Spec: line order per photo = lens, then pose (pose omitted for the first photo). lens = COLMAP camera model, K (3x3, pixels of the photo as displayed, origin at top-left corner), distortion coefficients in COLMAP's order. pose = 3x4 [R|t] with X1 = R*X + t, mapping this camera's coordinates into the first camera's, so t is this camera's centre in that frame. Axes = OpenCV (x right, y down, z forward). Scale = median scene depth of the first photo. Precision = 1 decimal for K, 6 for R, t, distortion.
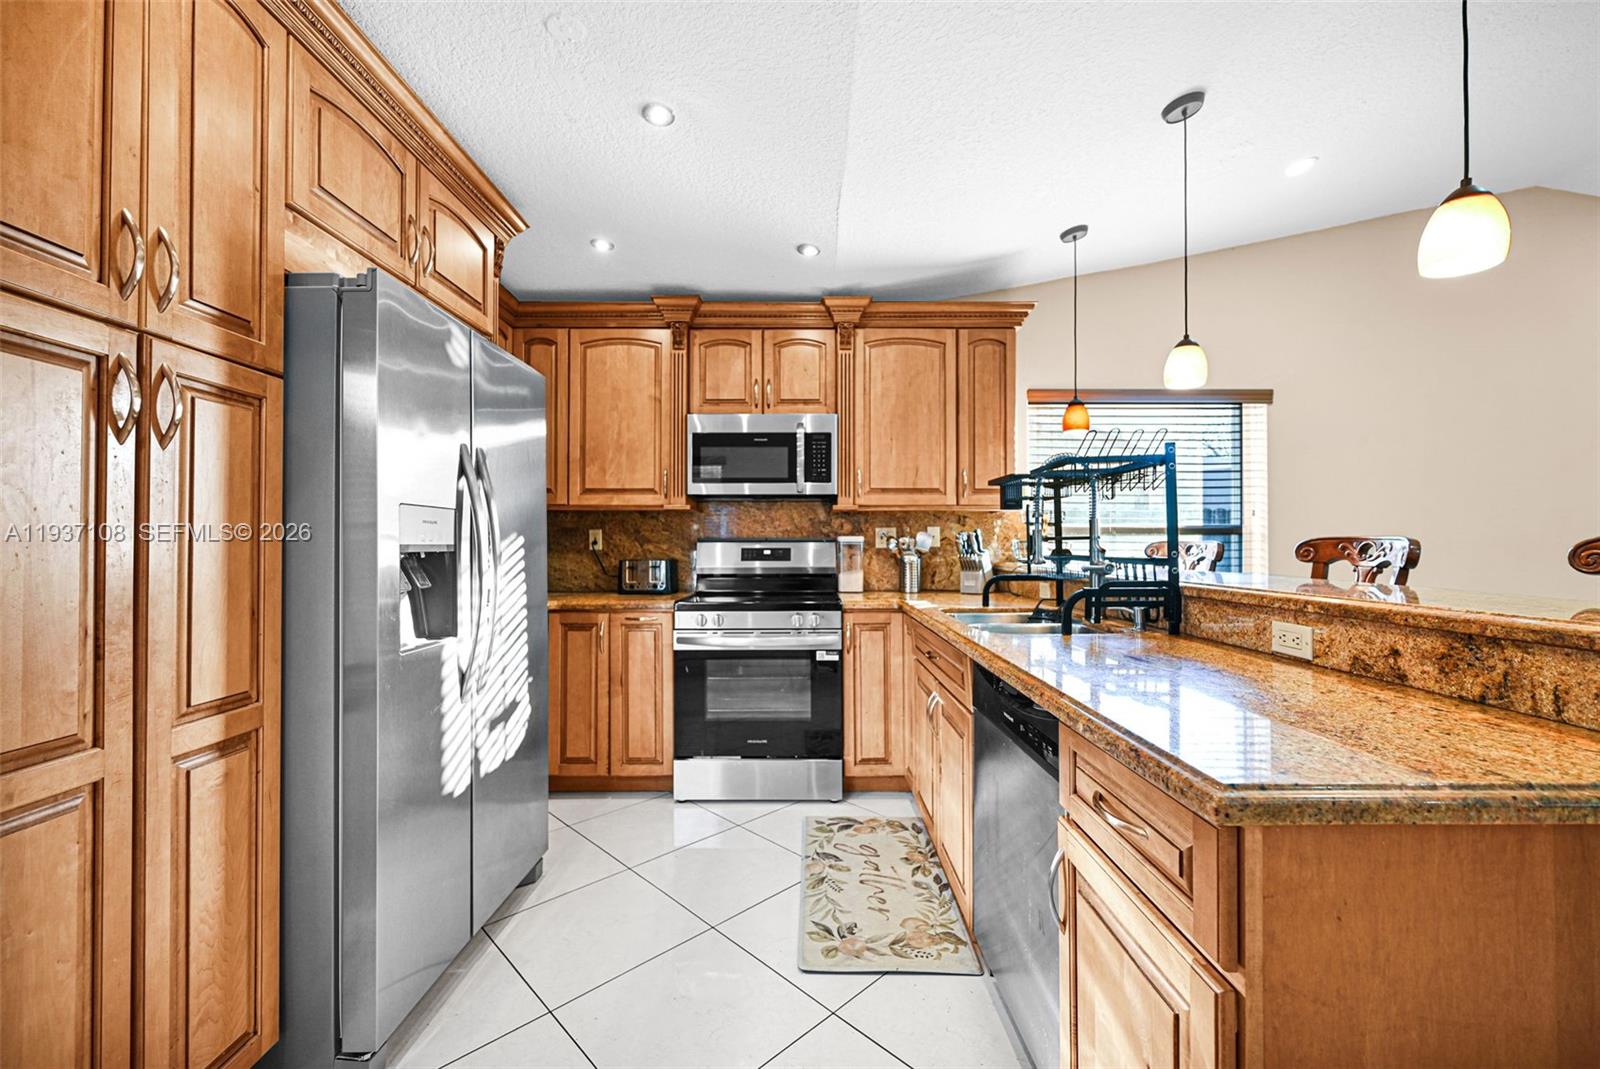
lens RADIAL K [[647.9, 0, 804.1], [0, 647.9, 538.9], [0, 0, 1]] dist [0.000651, 0.000415]
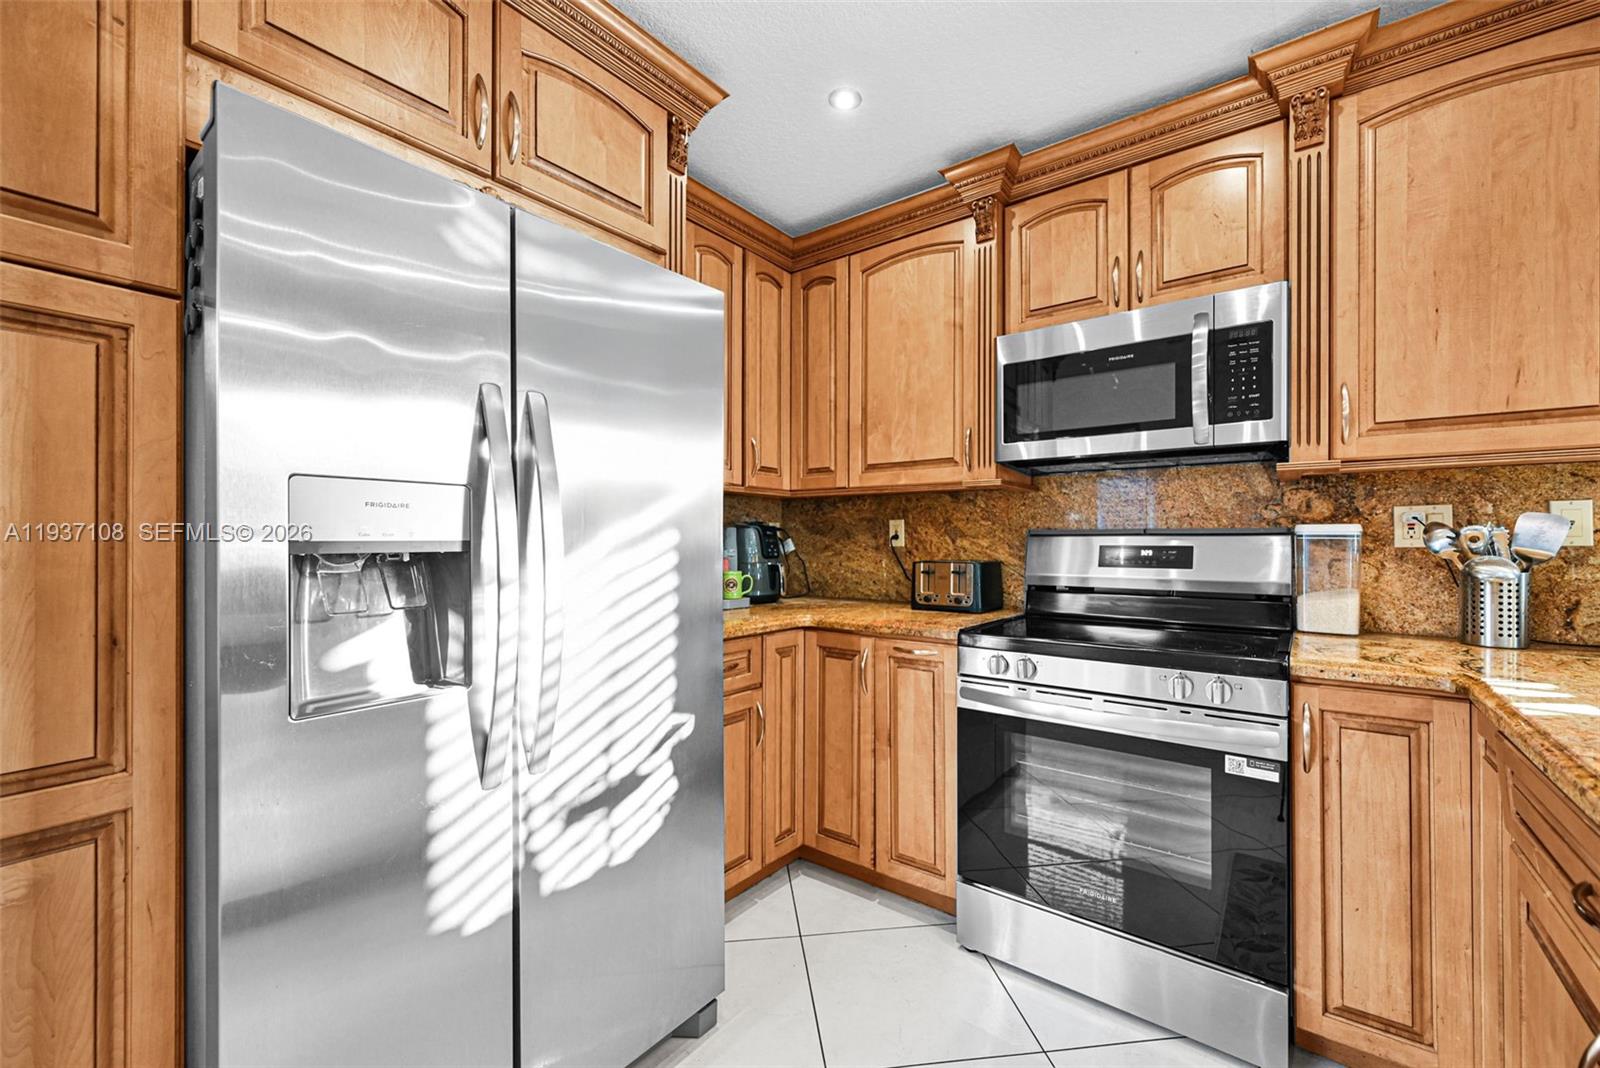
lens RADIAL K [[648.4, 0, 802.0], [0, 648.4, 538.7], [0, 0, 1]] dist [0.000039, 0.000615]
pose [[0.792399, 0.000675, -0.610003, 0.059995], [0.003579, 0.999977, 0.005756, 0.003167], [0.609993, -0.006744, 0.792378, 0.369832]]
